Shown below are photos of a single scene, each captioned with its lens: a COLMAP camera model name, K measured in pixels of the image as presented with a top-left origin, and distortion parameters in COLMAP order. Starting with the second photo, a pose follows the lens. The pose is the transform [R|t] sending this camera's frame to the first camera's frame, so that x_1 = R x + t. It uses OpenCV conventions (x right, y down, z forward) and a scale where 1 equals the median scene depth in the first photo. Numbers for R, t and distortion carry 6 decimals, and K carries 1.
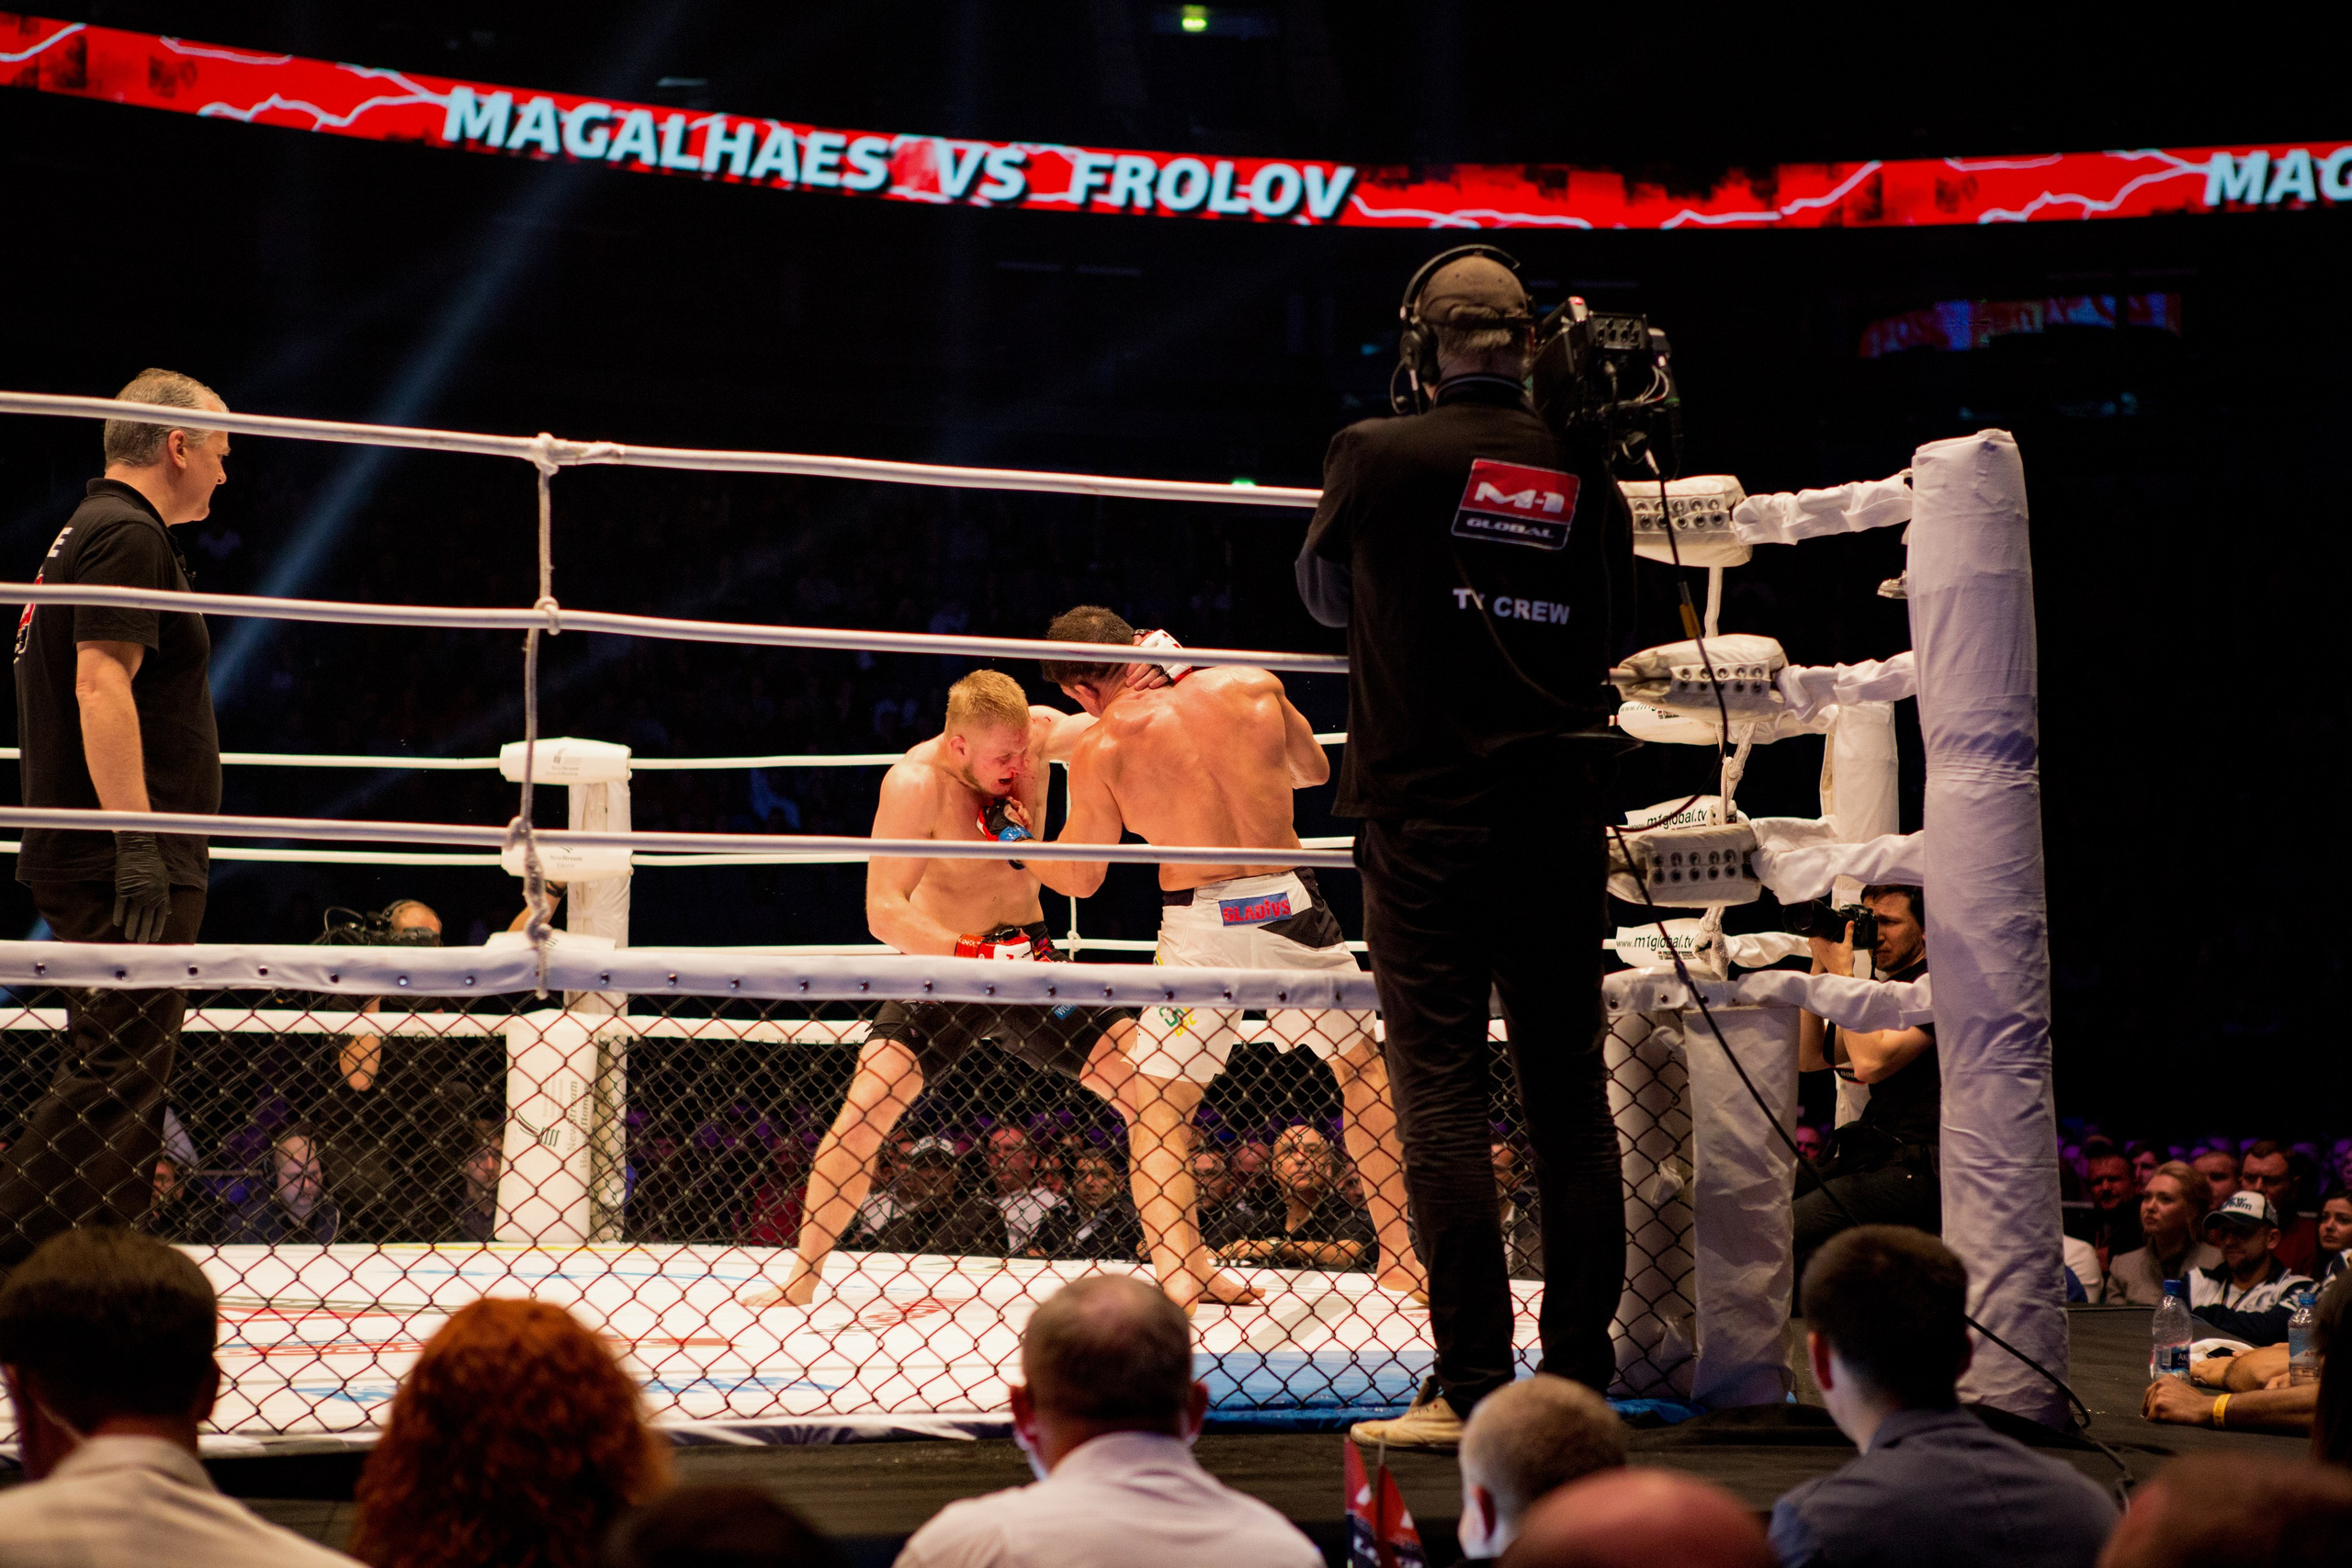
lens RADIAL K [[4450.2, 0, 1160.2], [0, 4450.2, 766.1], [0, 0, 1]] dist [0.203186, -0.051948]
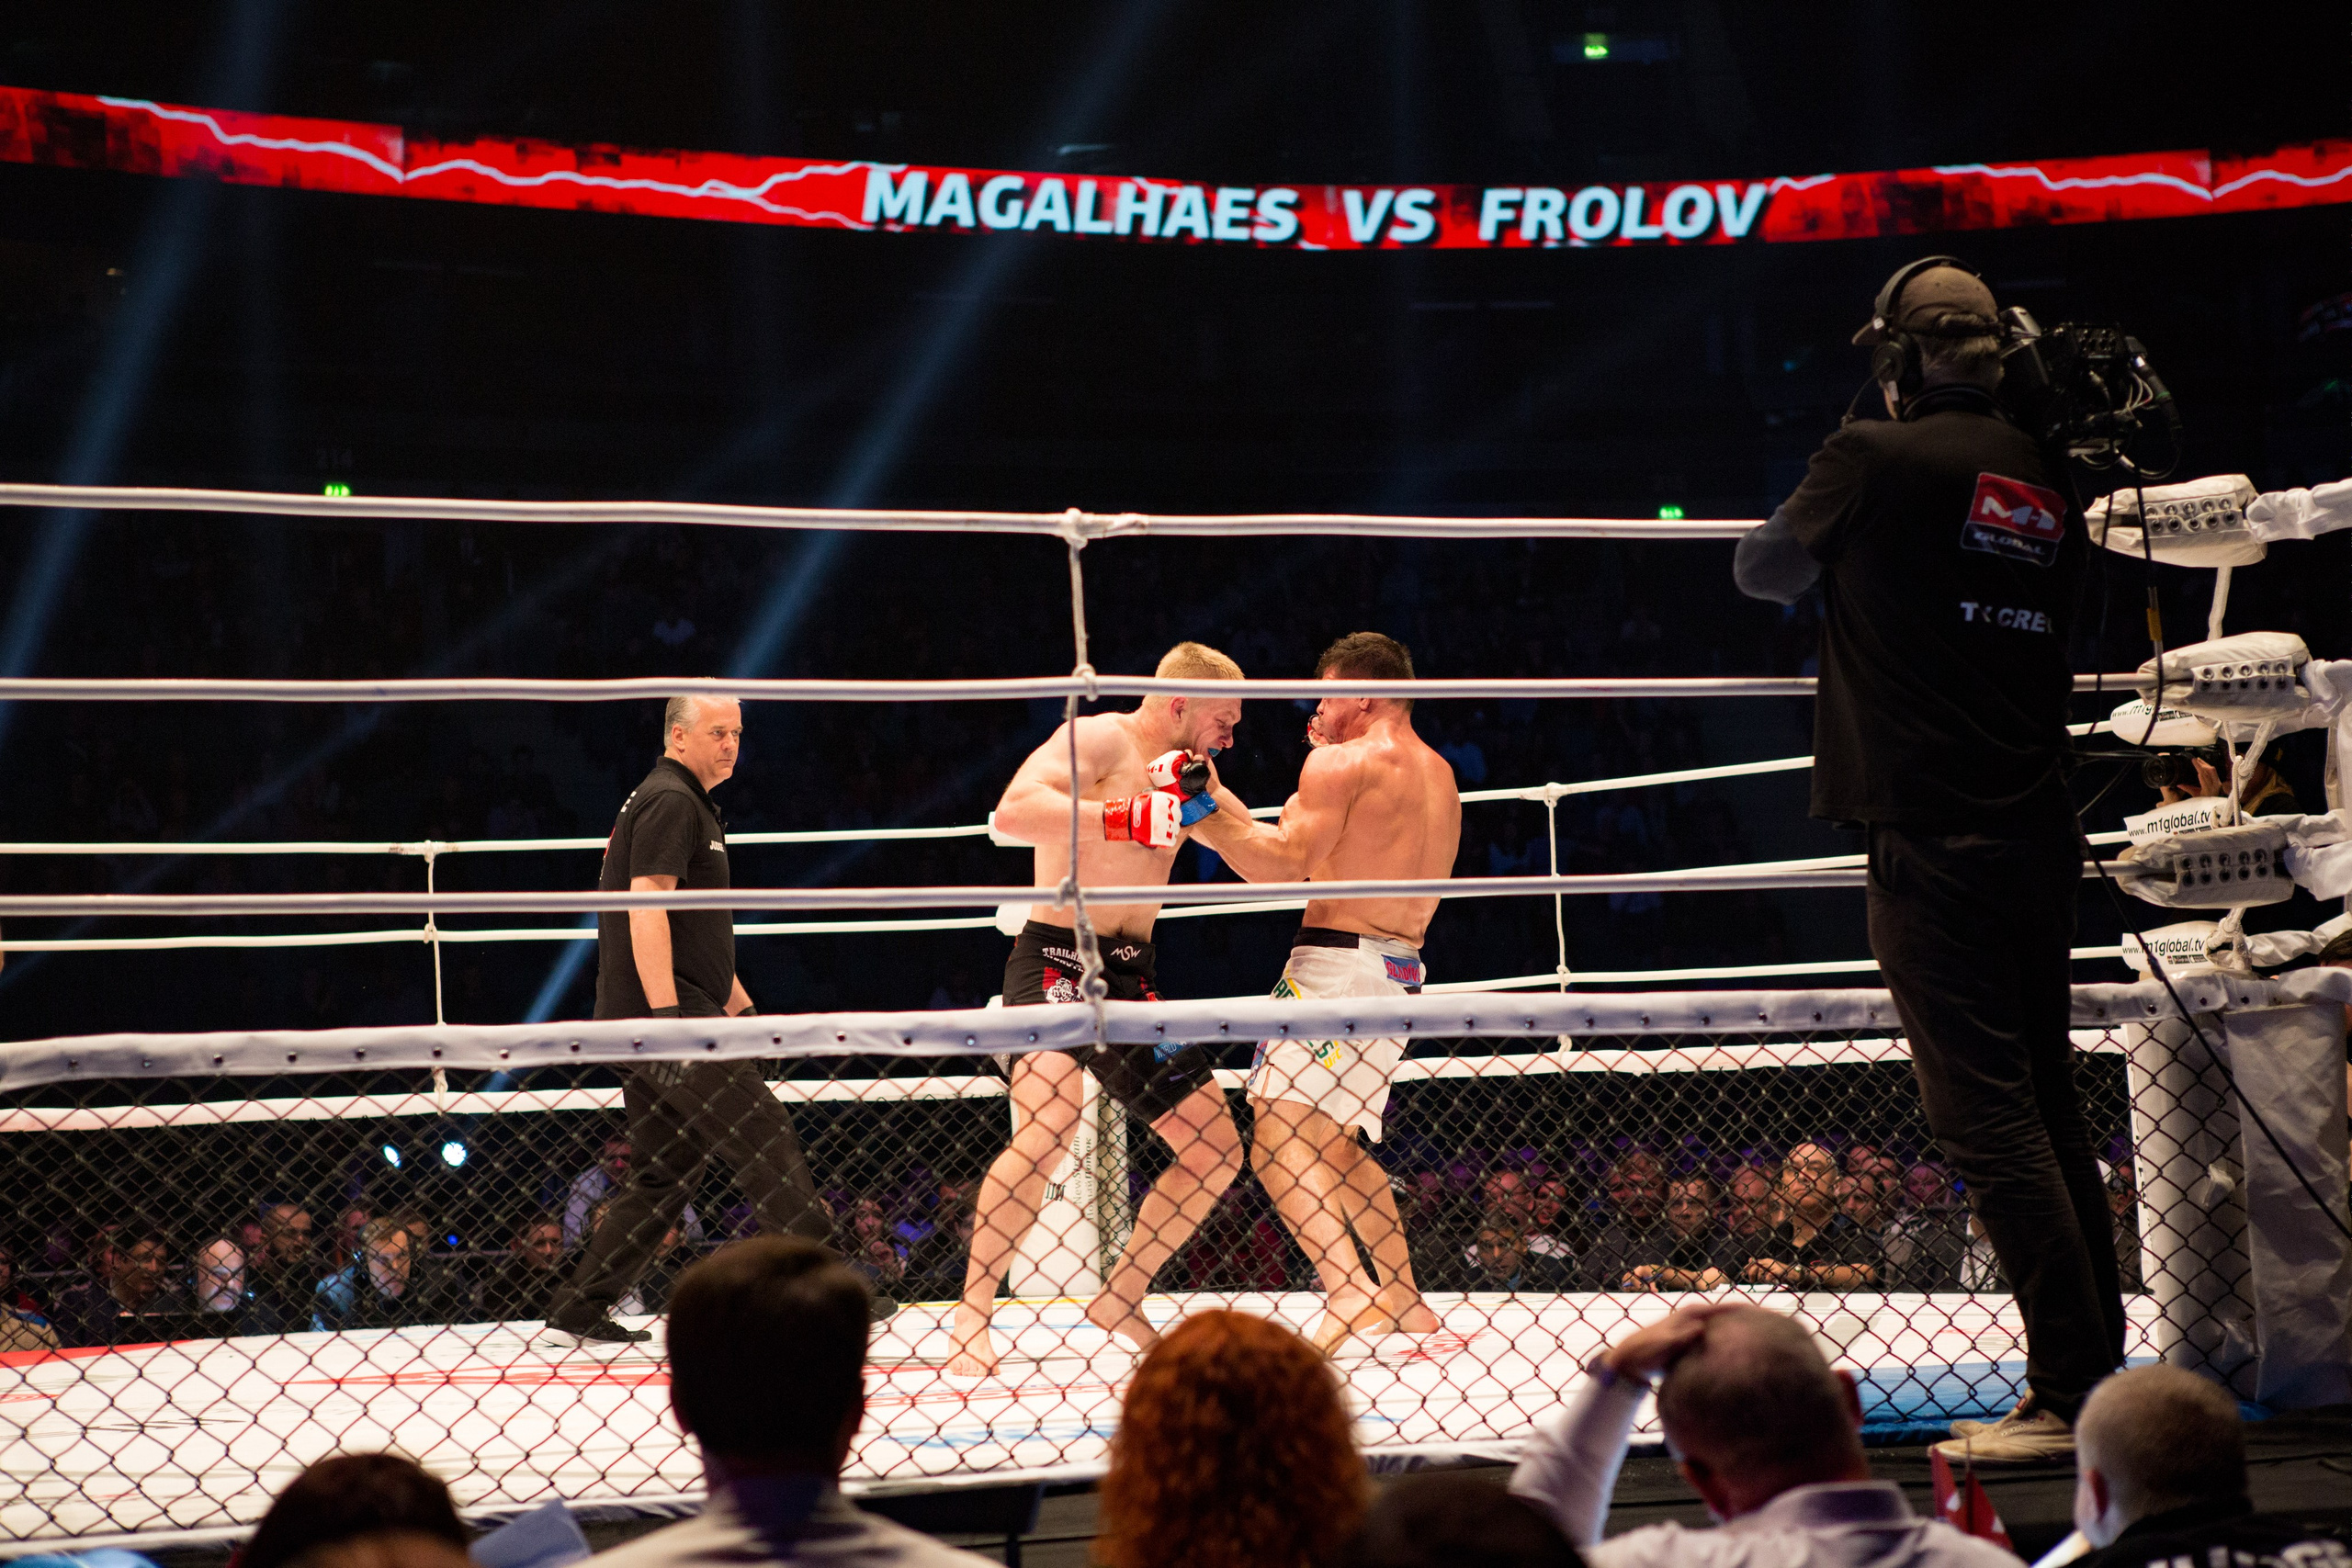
lens RADIAL K [[4459.6, 0, 1161.2], [0, 4459.6, 771.5], [0, 0, 1]] dist [0.211235, -0.147661]
pose [[0.993978, -0.054984, -0.094786, -0.020266], [0.054171, 0.998470, -0.011136, -0.000577], [0.095253, 0.005934, 0.995435, -0.027057]]
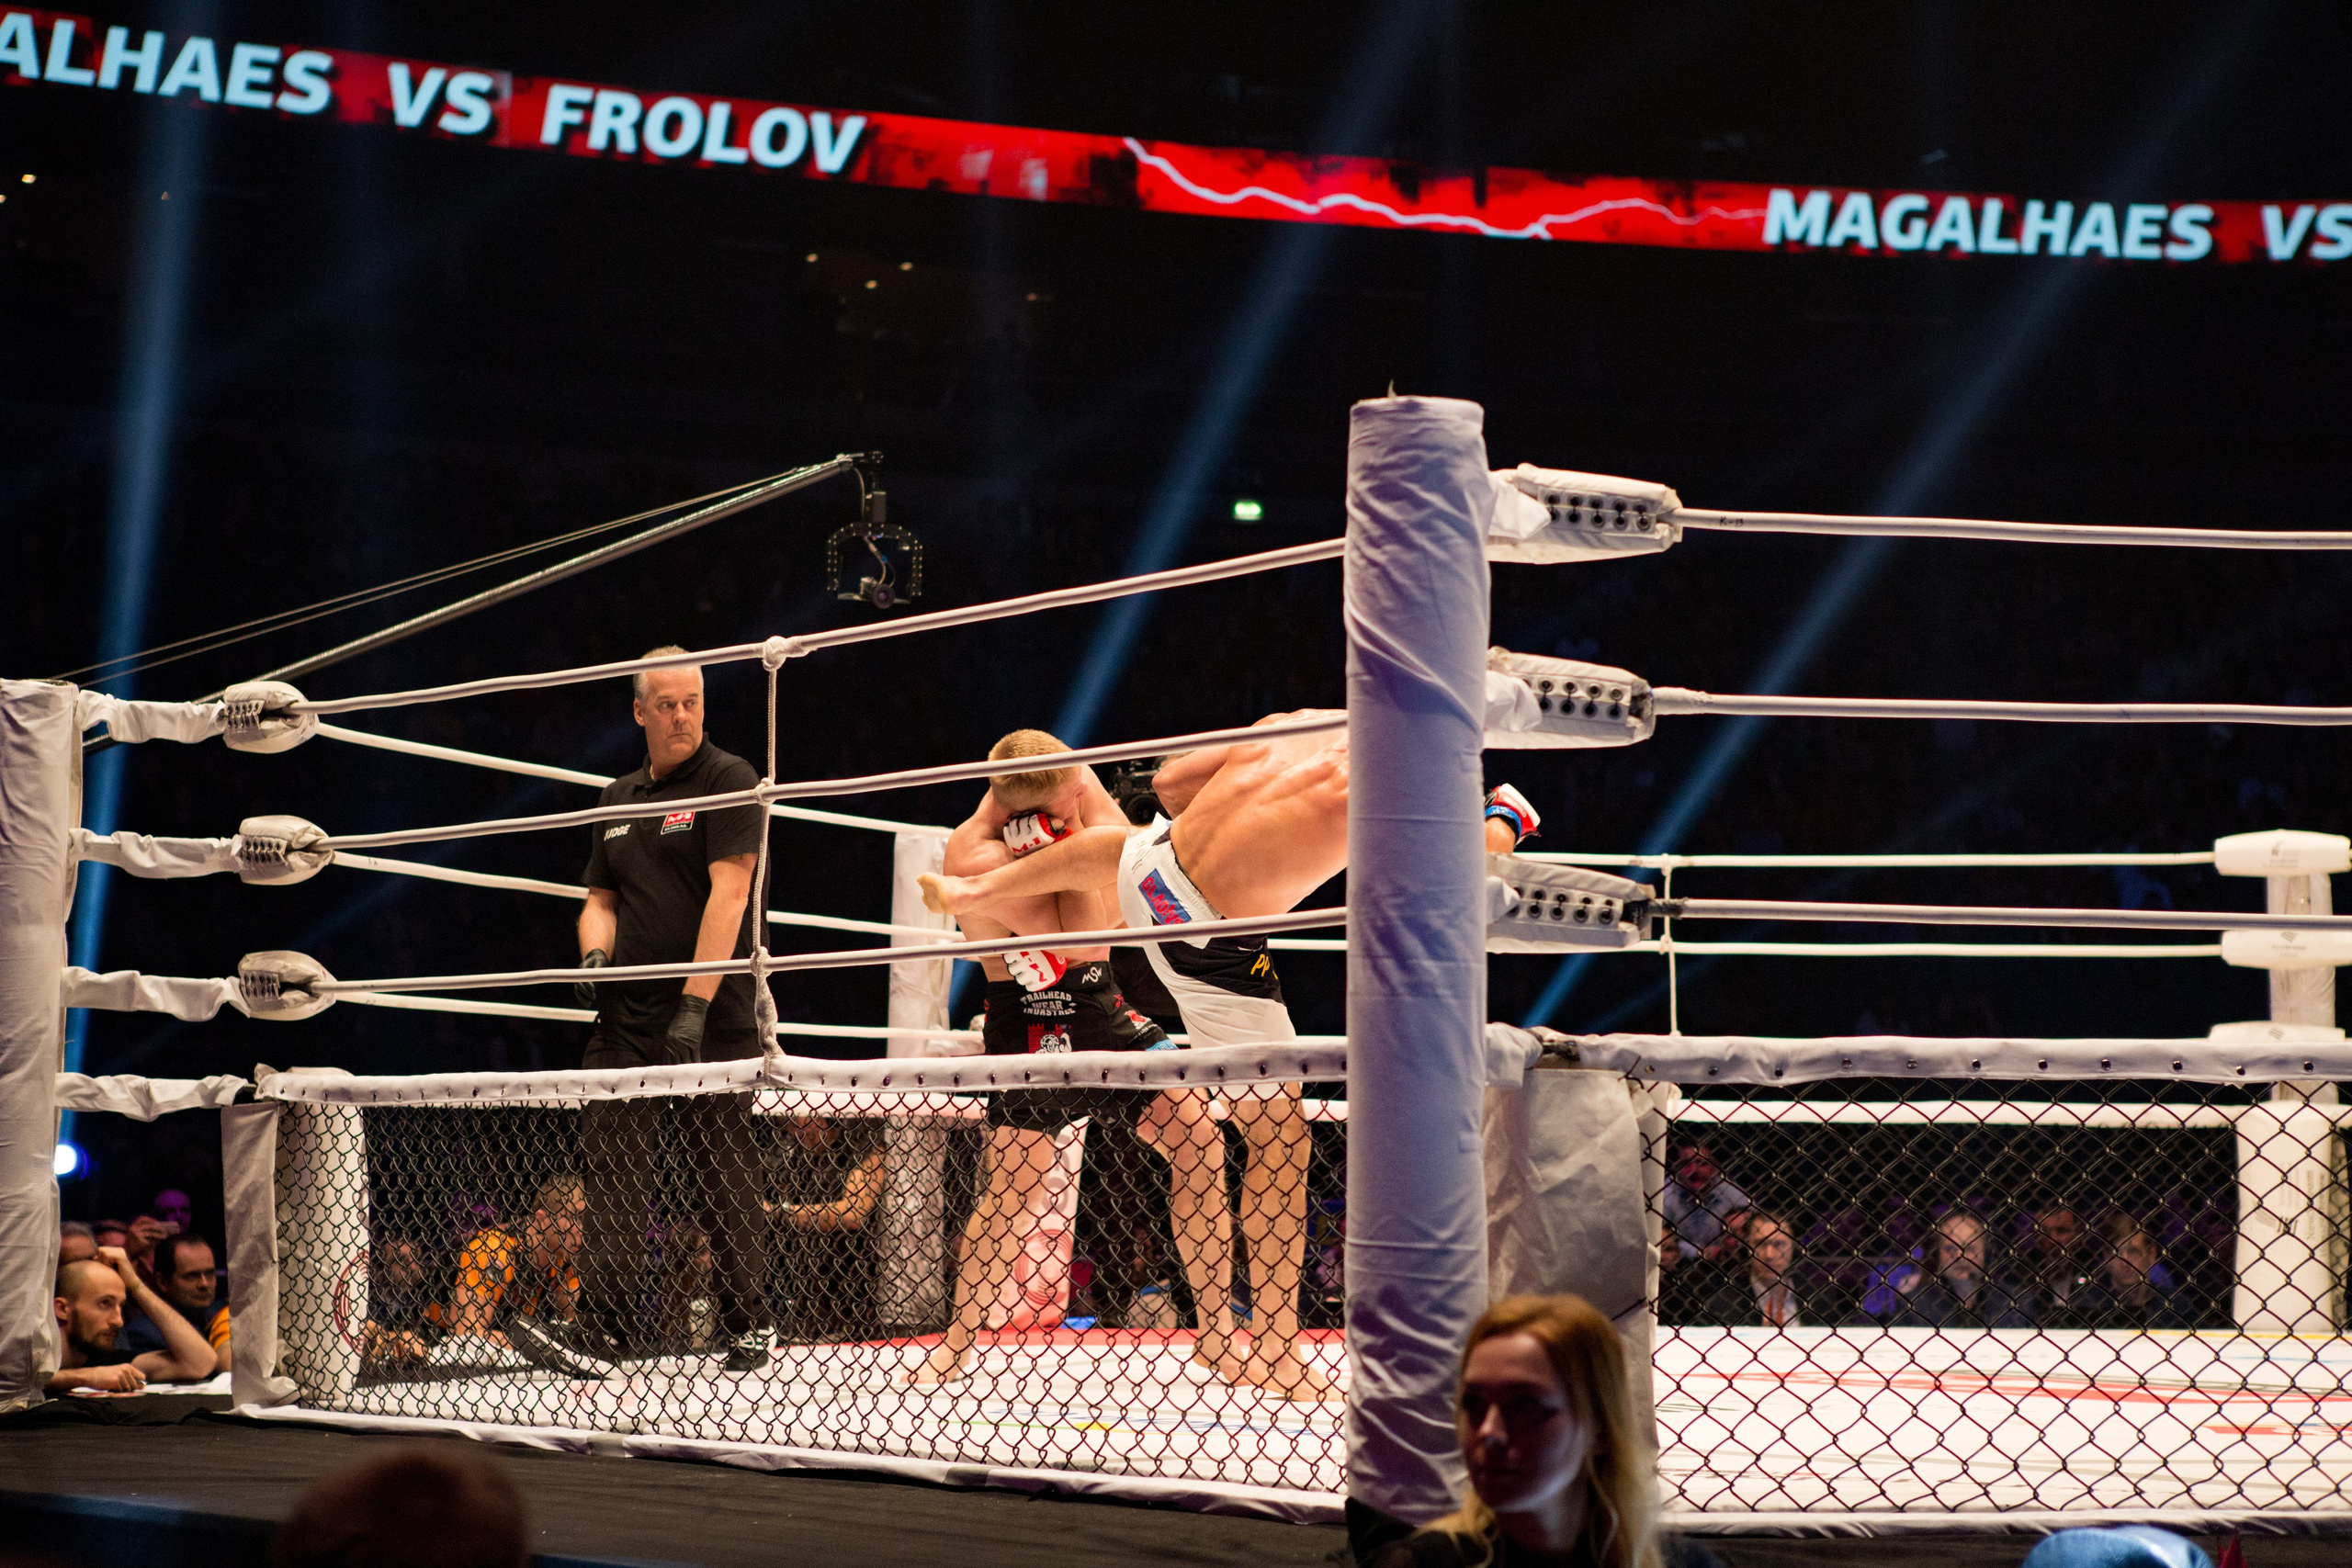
lens RADIAL K [[4450.2, 0, 1160.2], [0, 4450.2, 766.1], [0, 0, 1]] dist [0.203186, -0.051948]
pose [[0.964808, -0.035091, -0.260605, -0.206986], [0.029977, 0.999273, -0.023573, -0.008160], [0.261243, 0.014931, 0.965158, -0.095278]]
